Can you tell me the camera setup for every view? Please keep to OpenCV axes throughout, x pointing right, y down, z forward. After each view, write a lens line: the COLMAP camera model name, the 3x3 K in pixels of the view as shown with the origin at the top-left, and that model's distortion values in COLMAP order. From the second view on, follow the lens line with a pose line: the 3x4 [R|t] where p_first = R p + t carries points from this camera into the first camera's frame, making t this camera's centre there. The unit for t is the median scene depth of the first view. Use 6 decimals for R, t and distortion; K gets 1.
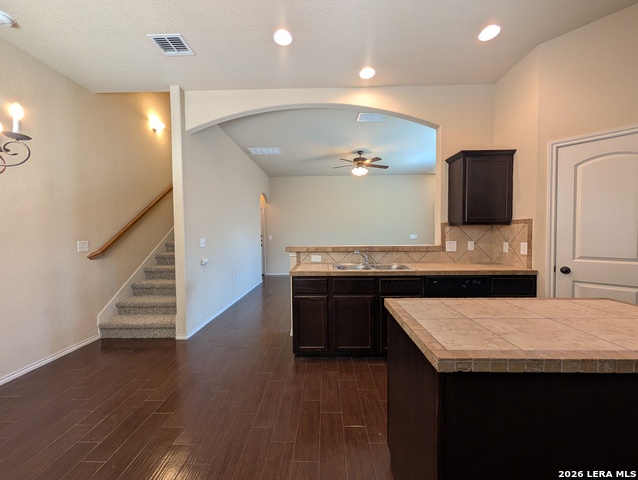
lens RADIAL K [[243.6, 0, 320.3], [0, 243.6, 240.5], [0, 0, 1]] dist [0.004938, 0.000054]
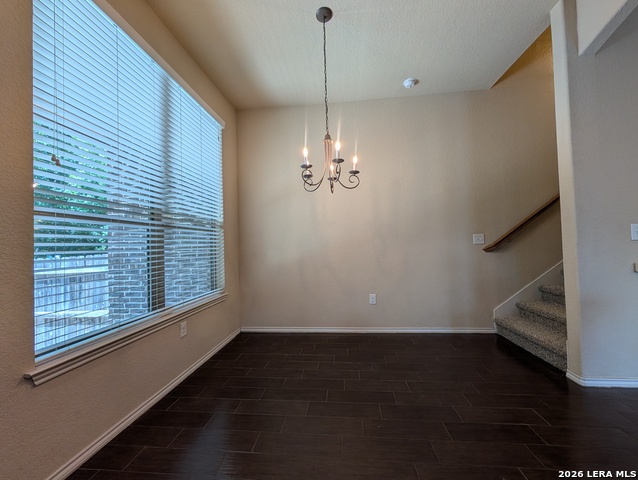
lens RADIAL K [[243.6, 0, 320.3], [0, 243.6, 240.5], [0, 0, 1]] dist [0.004938, 0.000054]
pose [[-0.077373, -0.011707, -0.996934, 0.134412], [-0.004503, 0.999925, -0.011393, 0.043117], [0.996992, 0.003607, -0.077419, 0.376720]]
